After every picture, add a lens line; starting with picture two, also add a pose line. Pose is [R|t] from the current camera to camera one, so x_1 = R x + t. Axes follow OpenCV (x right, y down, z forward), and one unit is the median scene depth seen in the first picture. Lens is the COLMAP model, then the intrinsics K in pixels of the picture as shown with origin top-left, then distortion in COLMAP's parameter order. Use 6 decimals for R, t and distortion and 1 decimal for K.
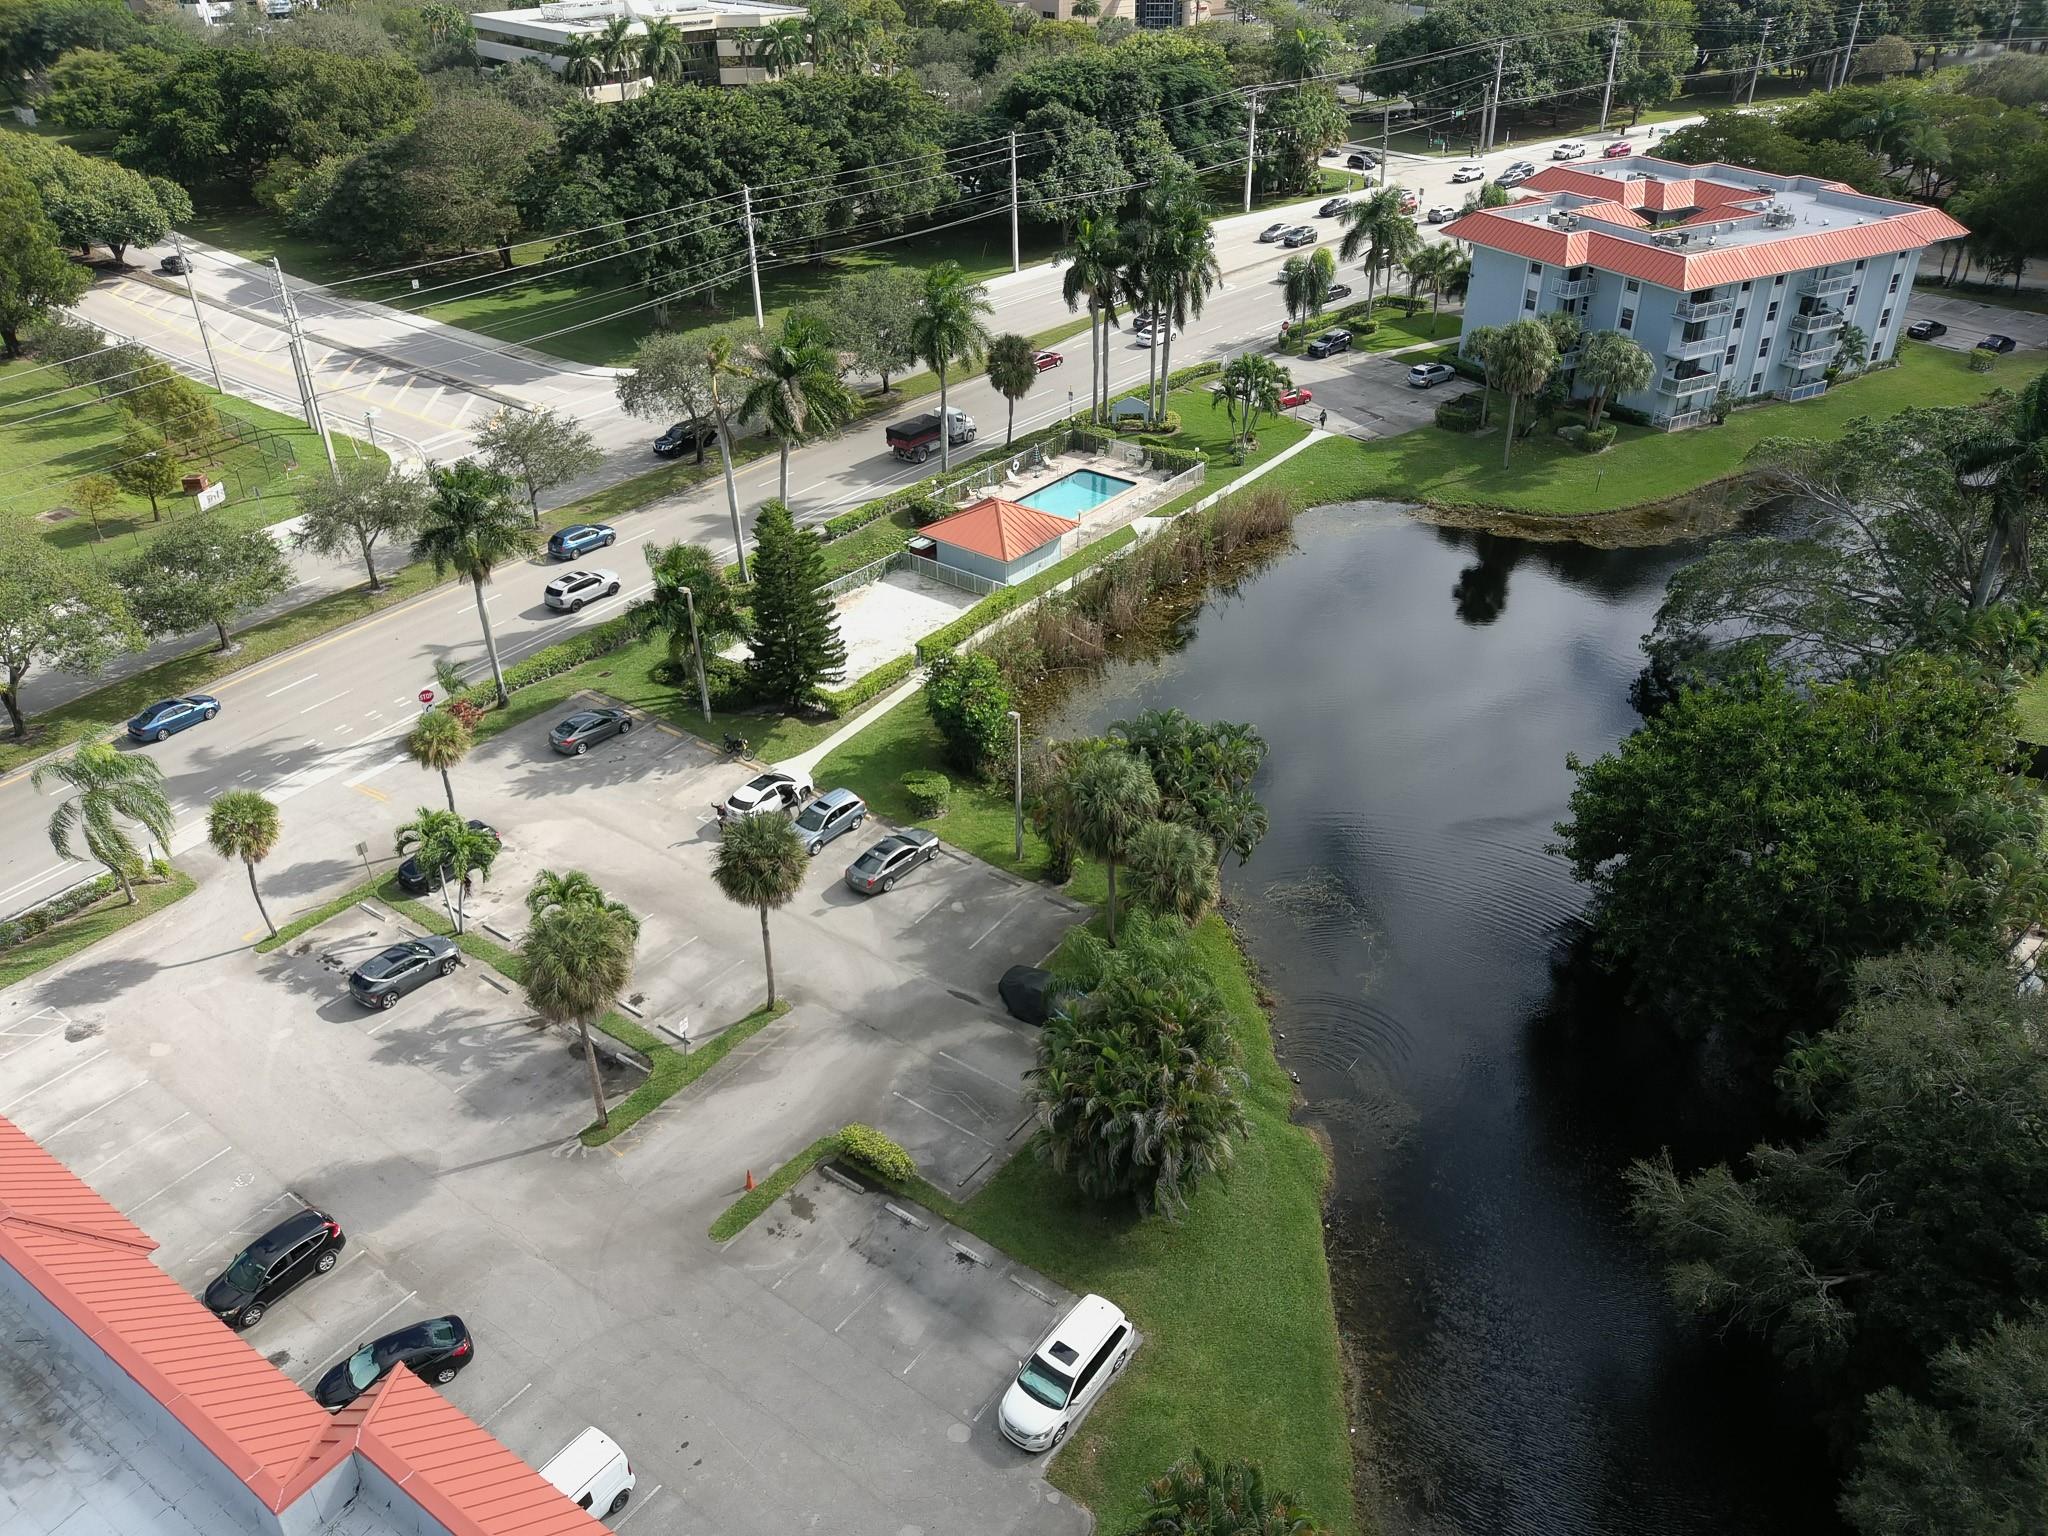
lens RADIAL K [[1526.4, 0, 1024.0], [0, 1526.4, 768.0], [0, 0, 1]] dist [0.092826, -0.146864]
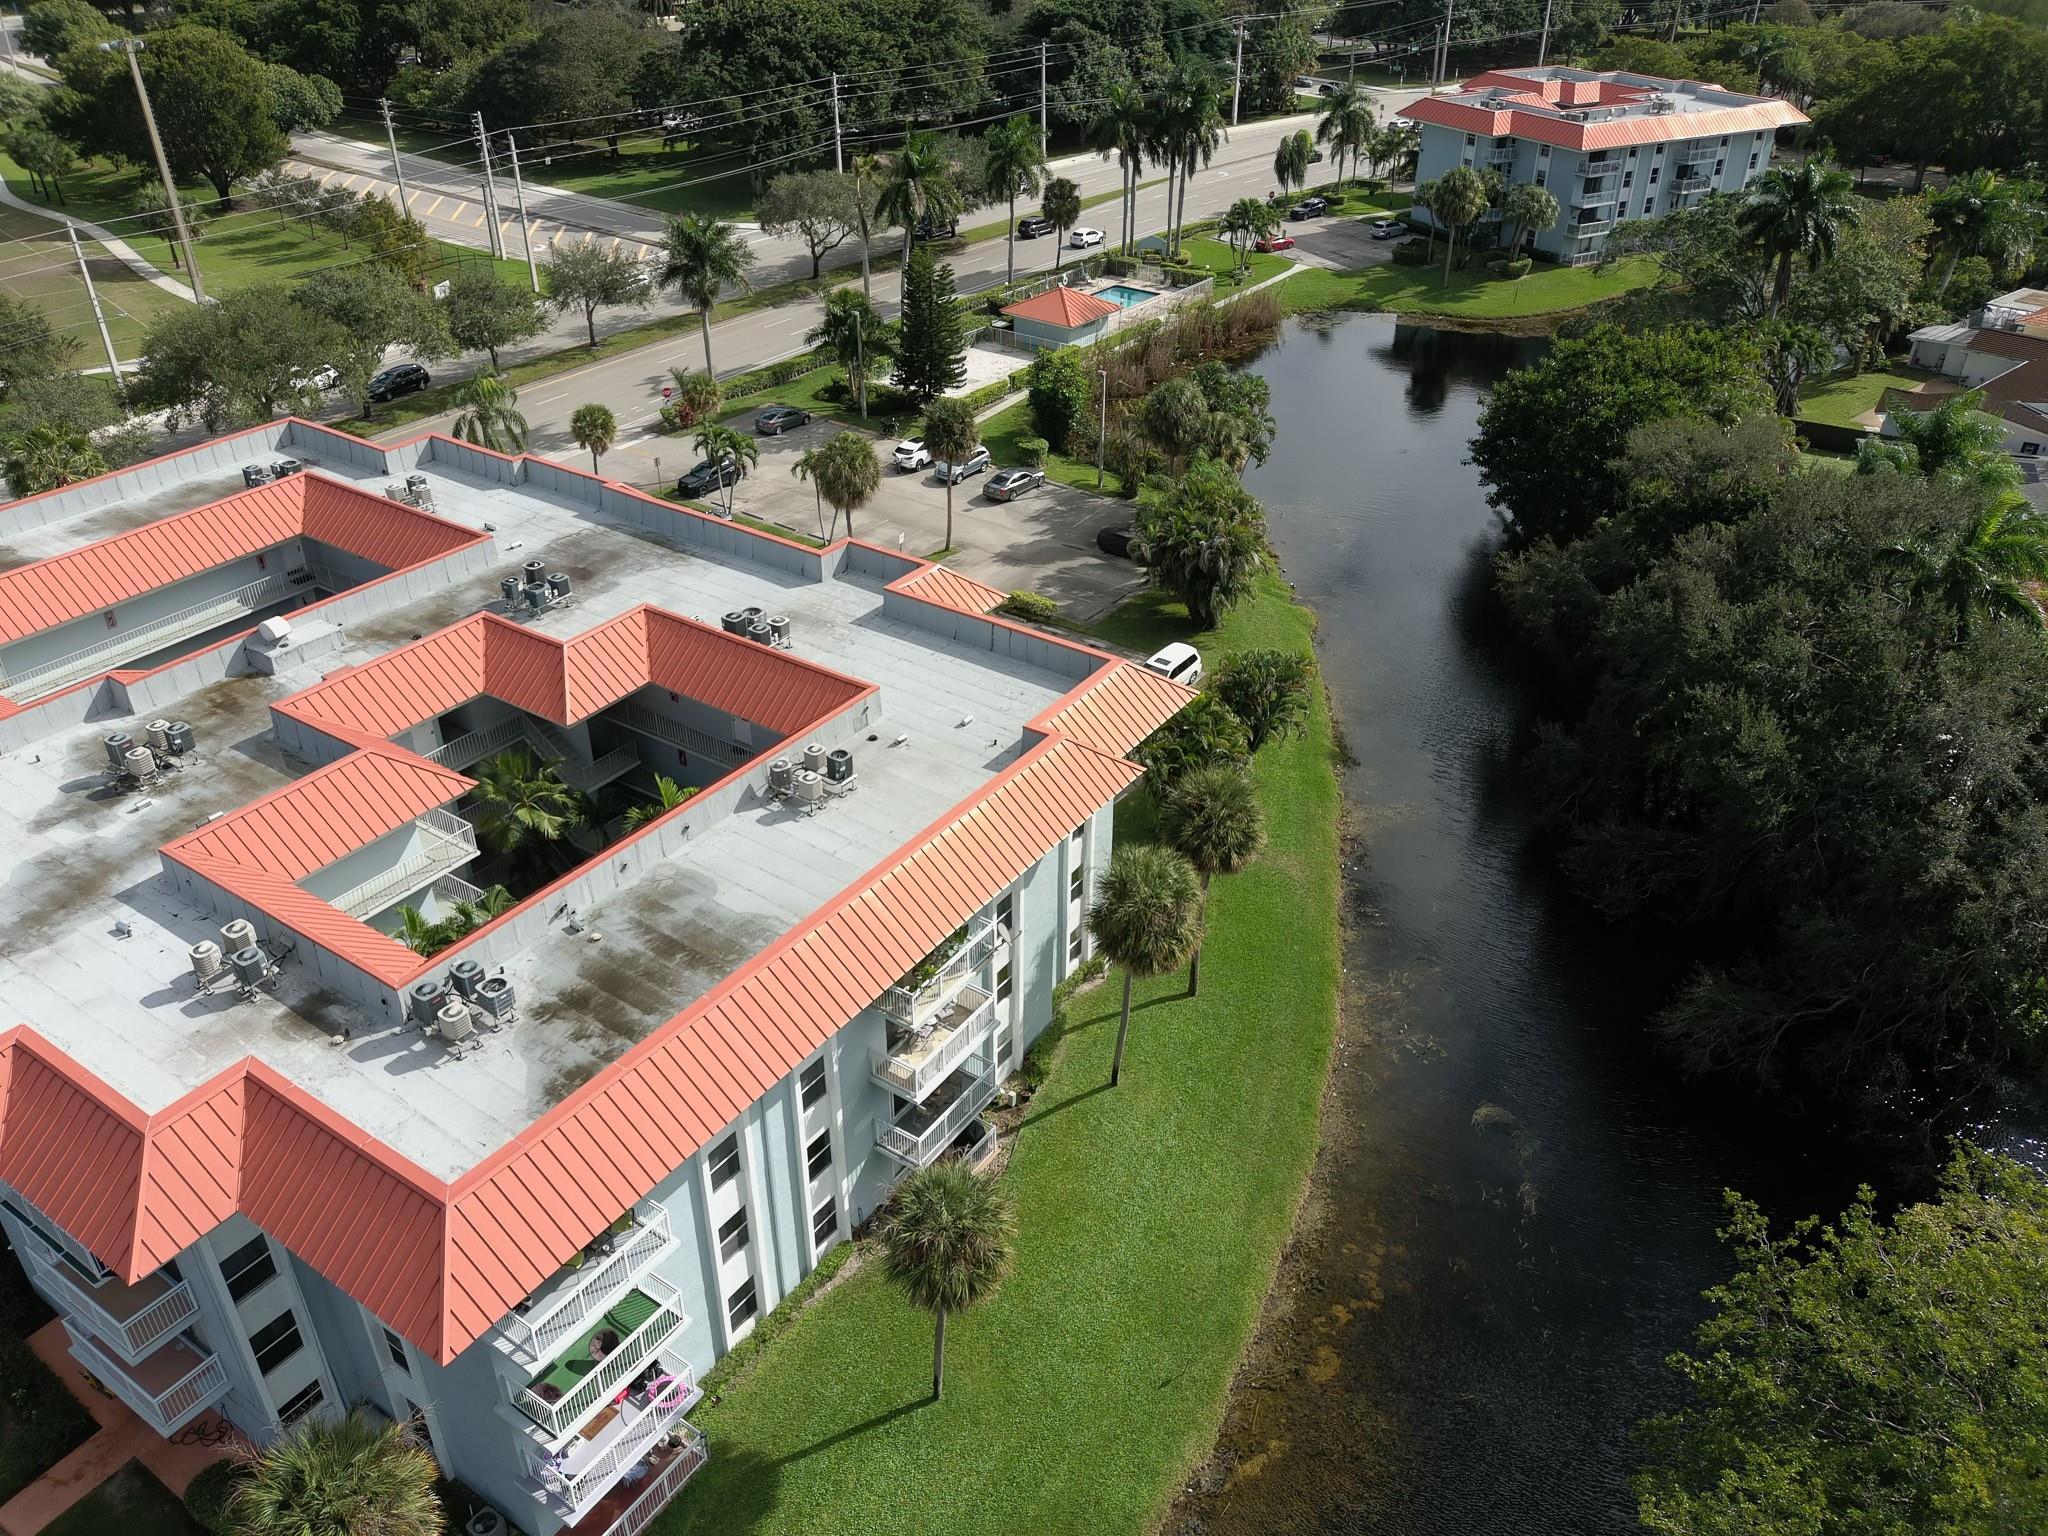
lens RADIAL K [[1529.3, 0, 1018.0], [0, 1529.3, 758.9], [0, 0, 1]] dist [0.105211, -0.186266]
pose [[0.999754, 0.005187, 0.021550, -0.069409], [-0.005209, 0.999986, 0.000989, 0.197721], [-0.021545, -0.001101, 0.999767, -0.281745]]
